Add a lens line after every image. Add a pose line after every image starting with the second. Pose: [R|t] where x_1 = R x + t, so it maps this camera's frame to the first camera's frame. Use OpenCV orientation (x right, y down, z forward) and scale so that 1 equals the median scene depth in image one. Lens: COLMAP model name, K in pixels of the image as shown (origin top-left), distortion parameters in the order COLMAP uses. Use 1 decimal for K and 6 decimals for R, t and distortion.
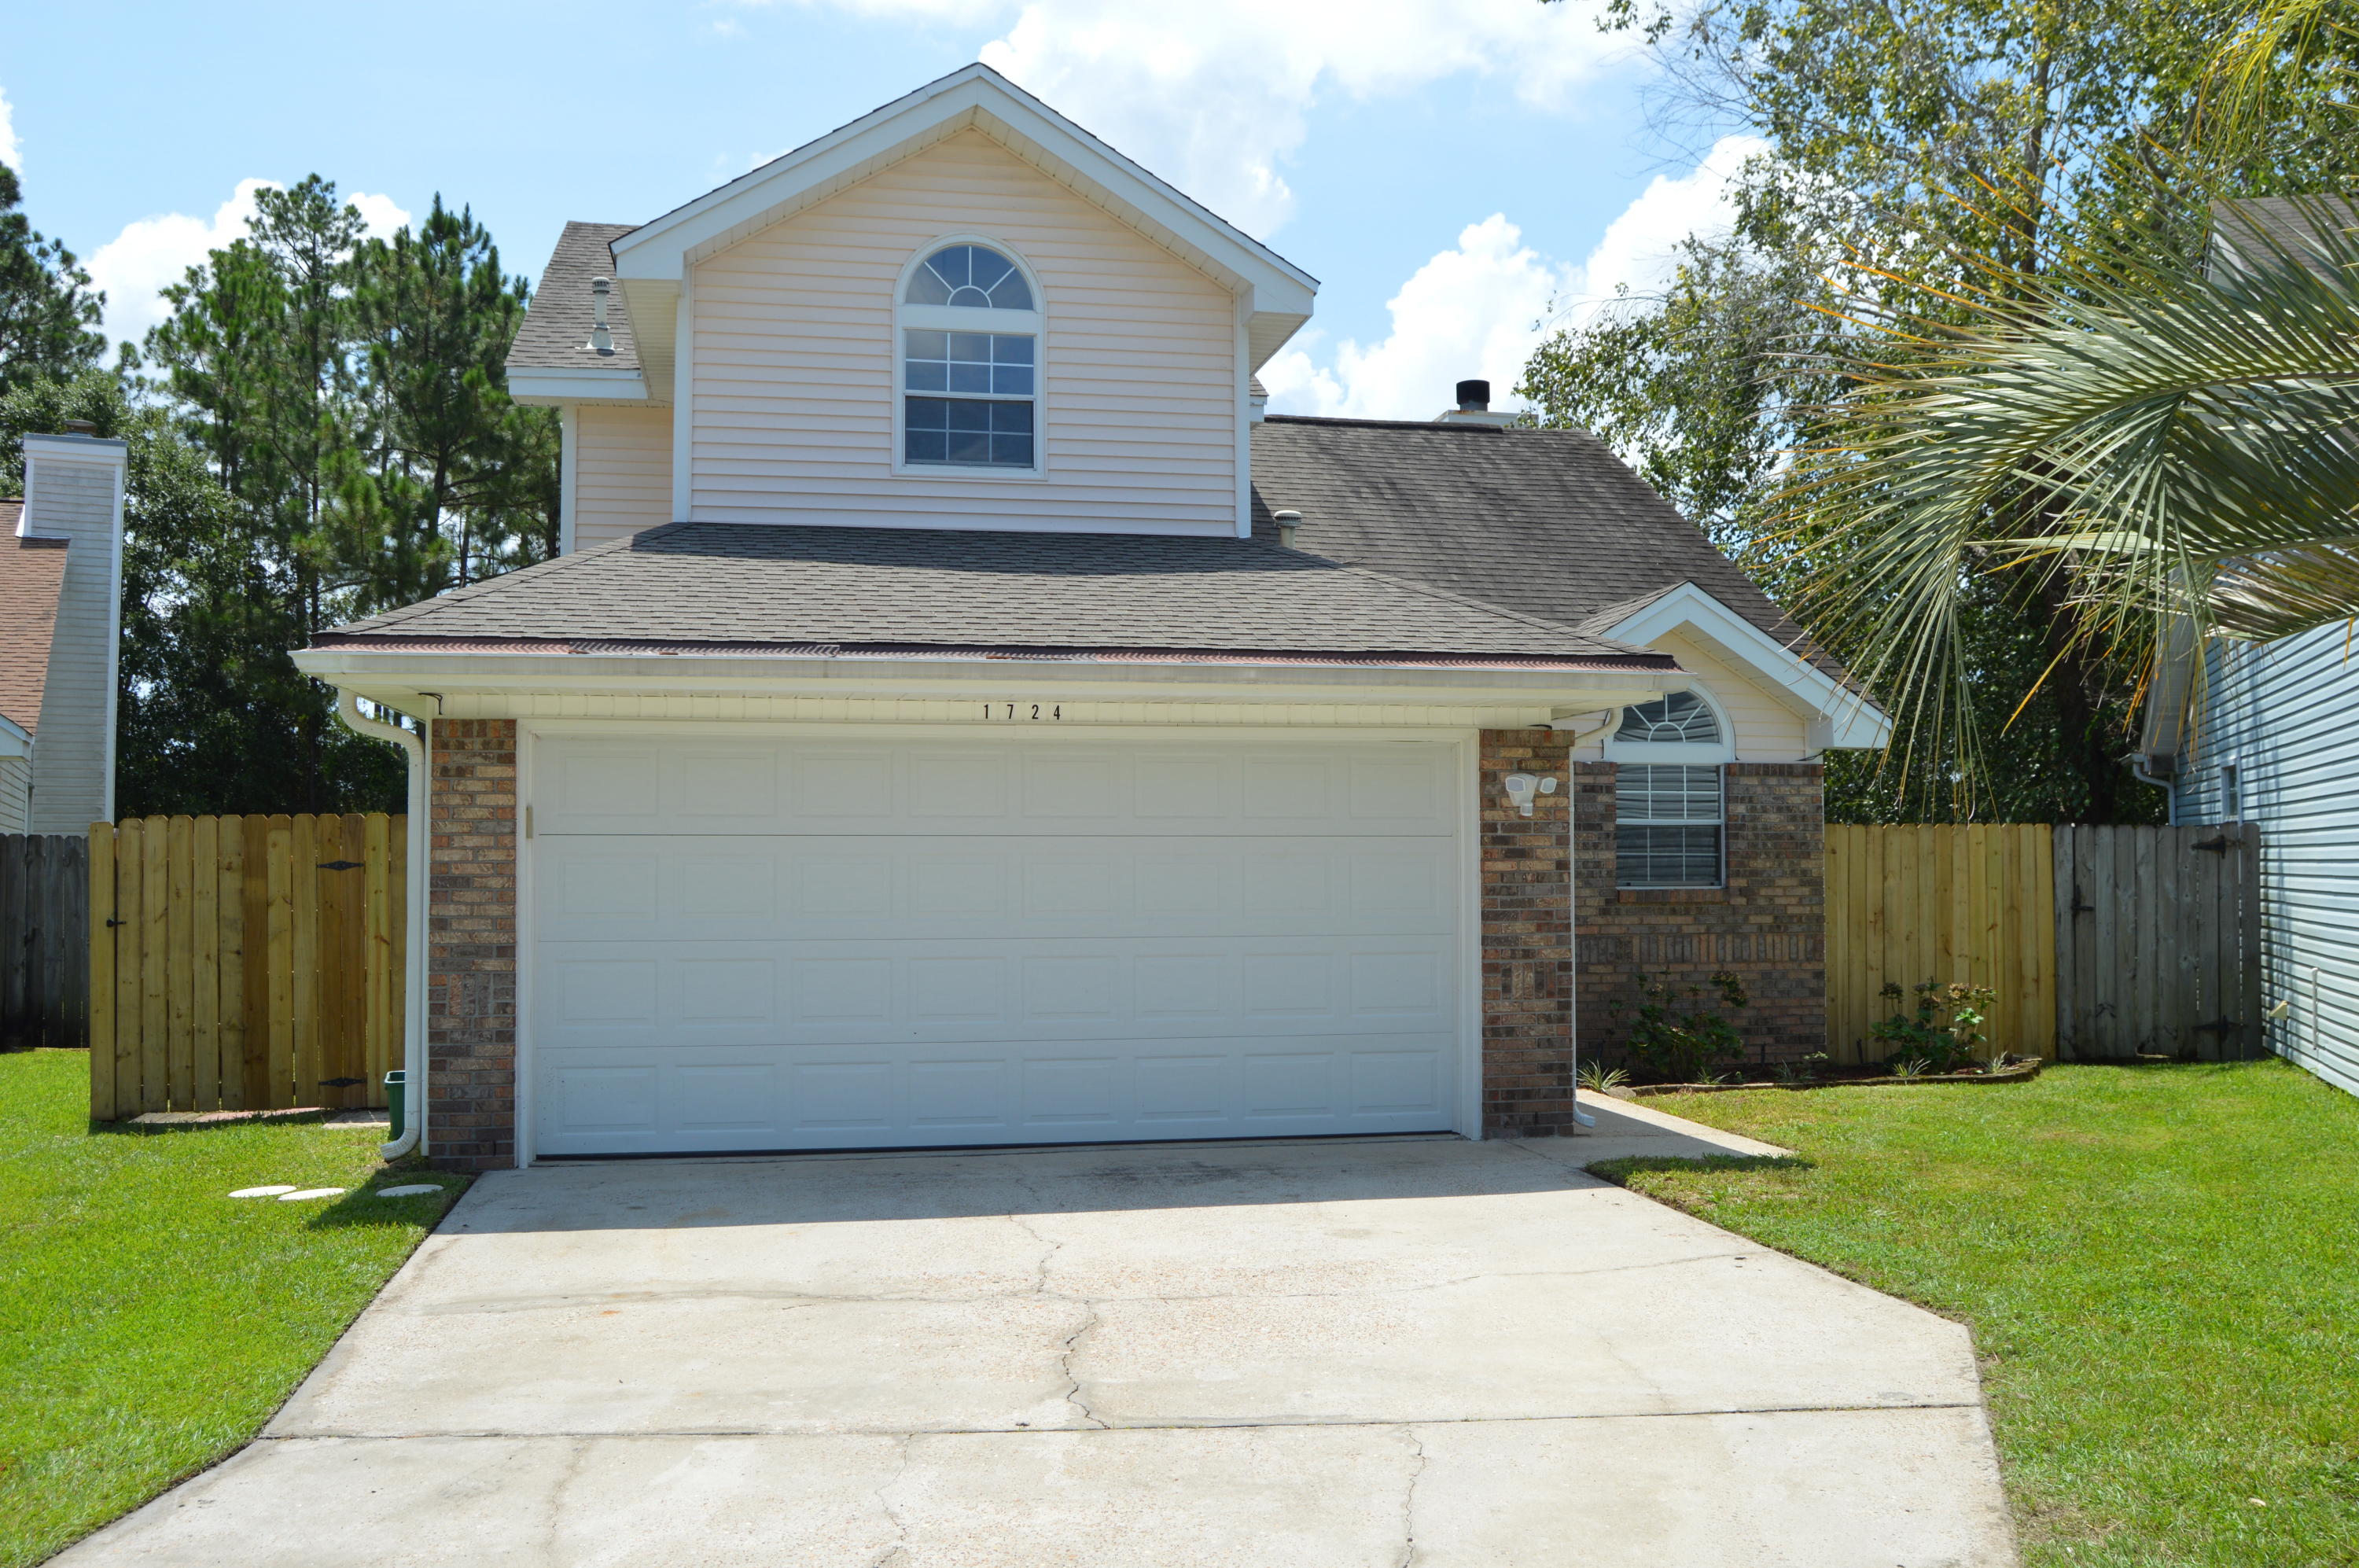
lens RADIAL K [[2056.2, 0, 1037.9], [0, 2056.2, 782.8], [0, 0, 1]] dist [-0.139277, 0.326855]
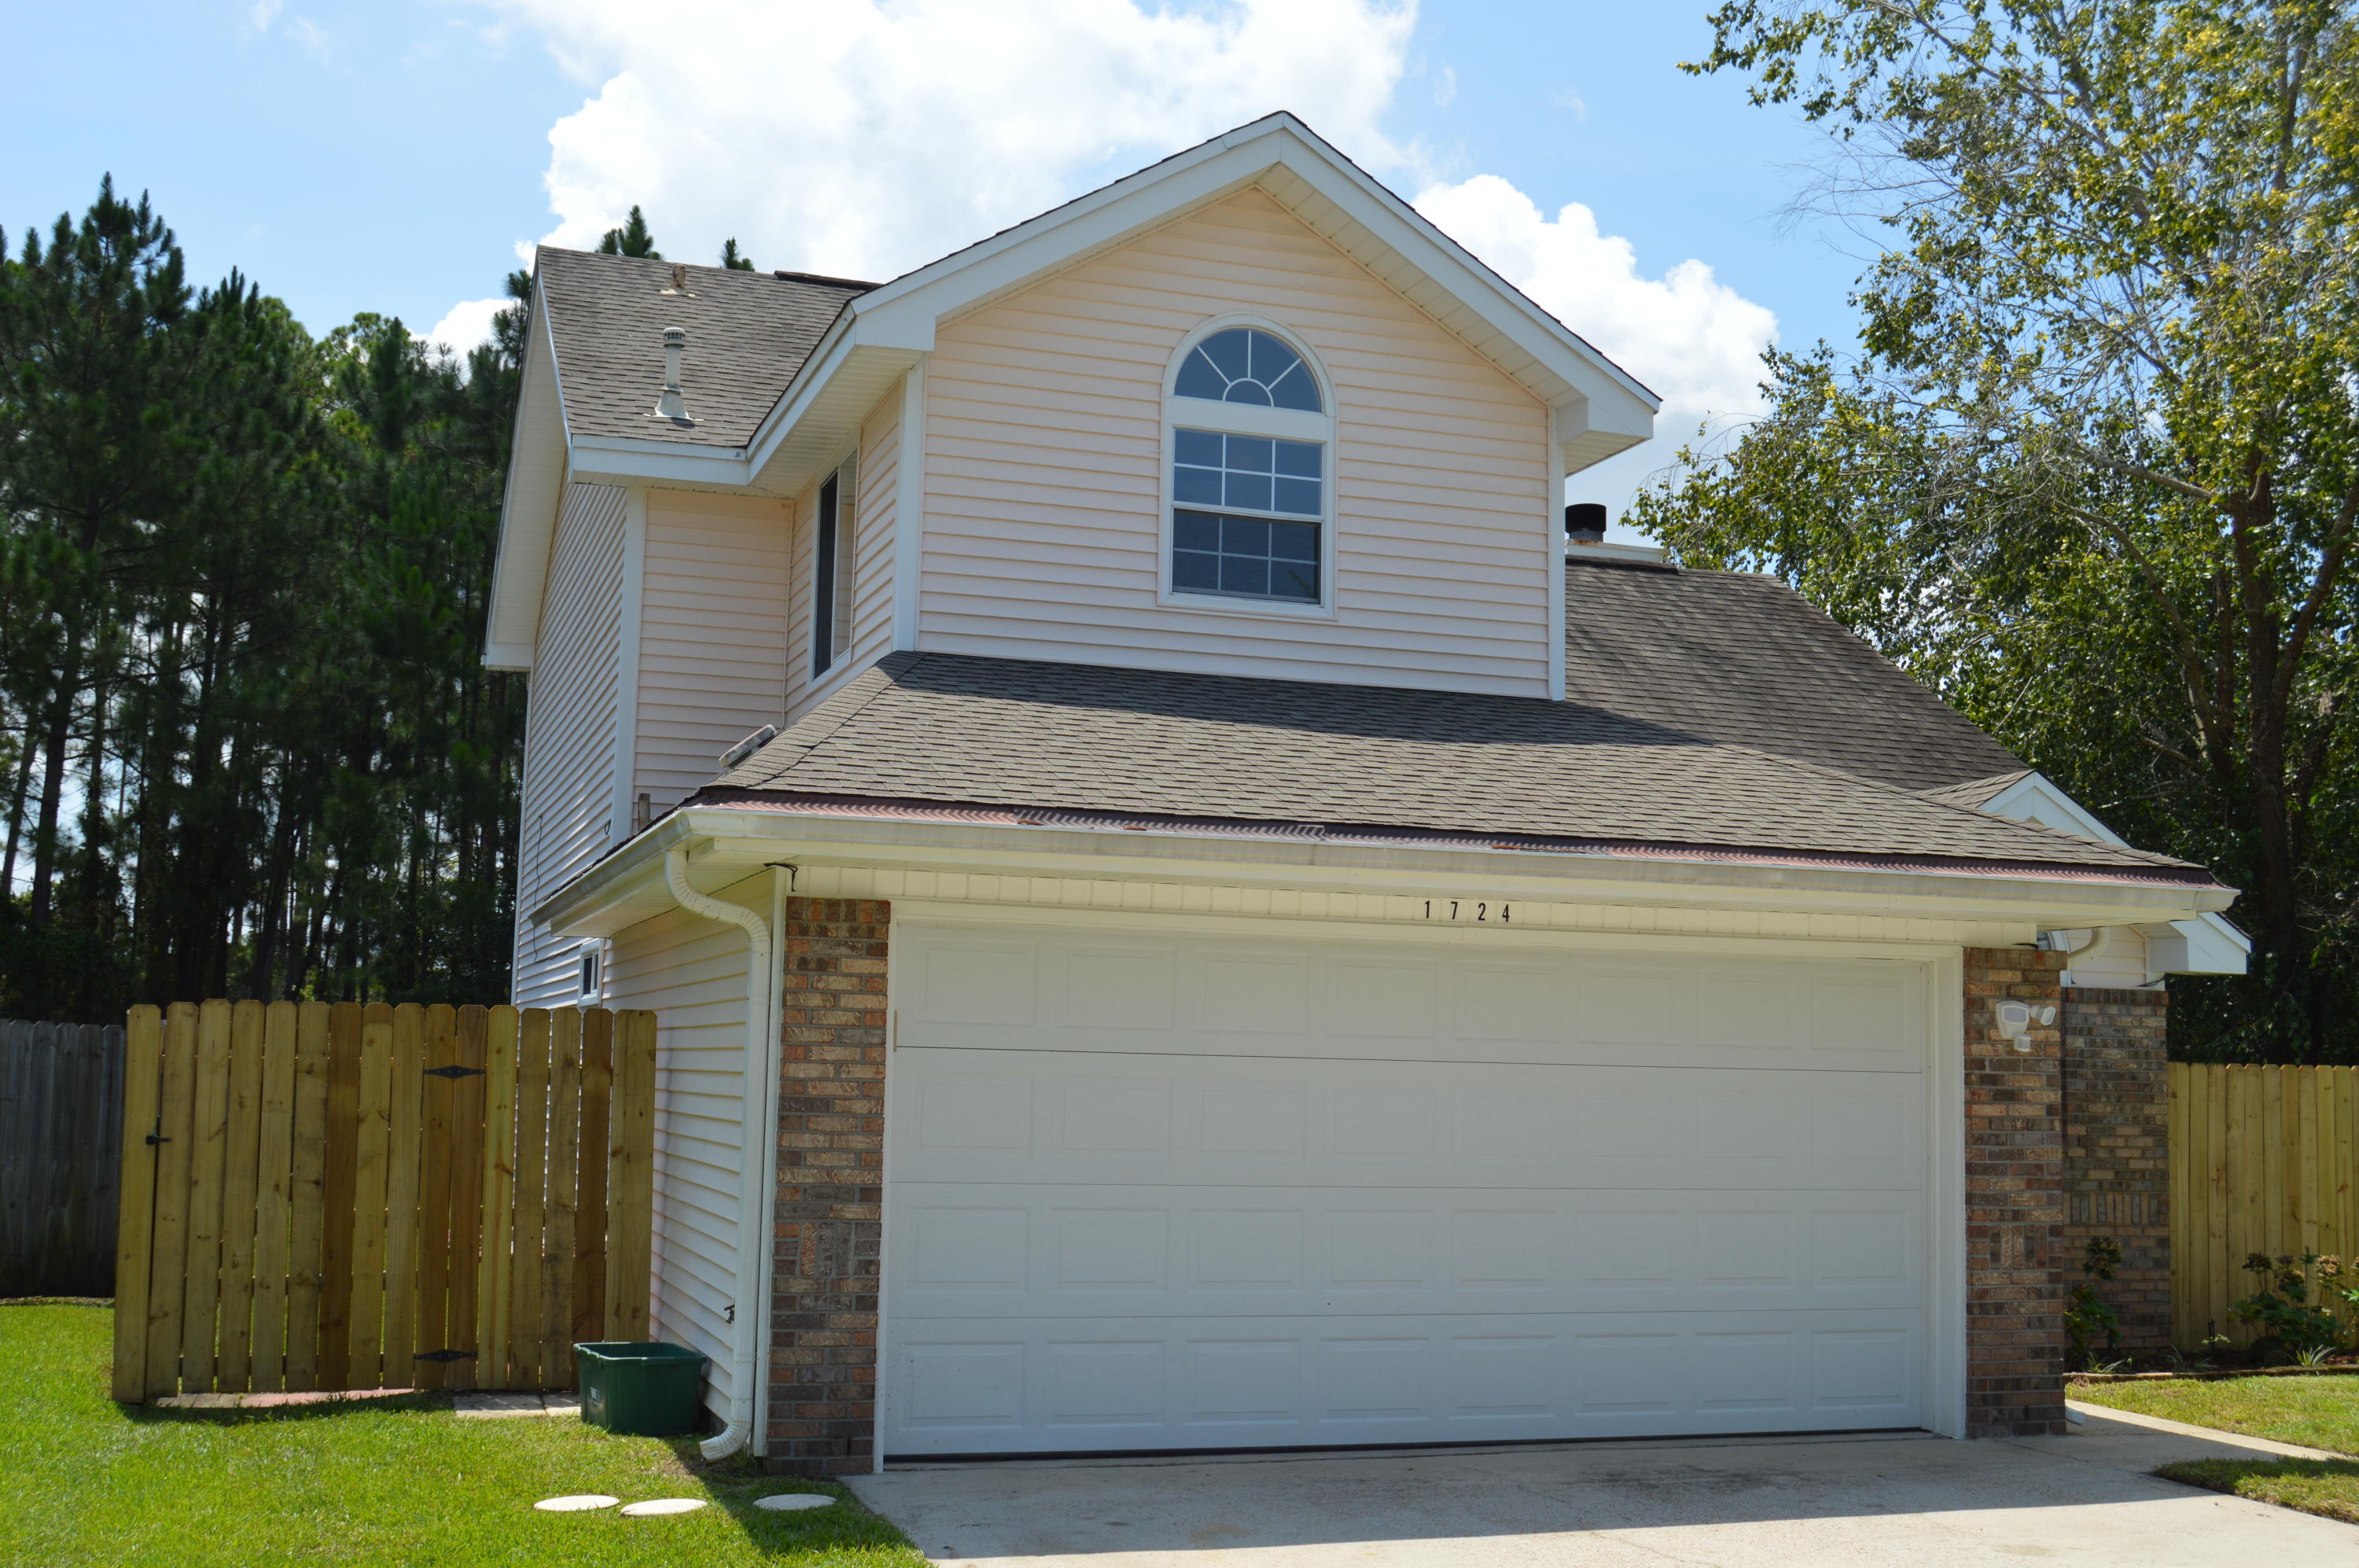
lens RADIAL K [[2609.9, 0, 1179.5], [0, 2609.9, 784.0], [0, 0, 1]] dist [-0.101951, 0.166626]
pose [[0.990015, 0.040135, 0.135128, -0.211335], [-0.030155, 0.996719, -0.075108, -0.002674], [-0.137699, 0.070284, 0.987977, -0.015589]]
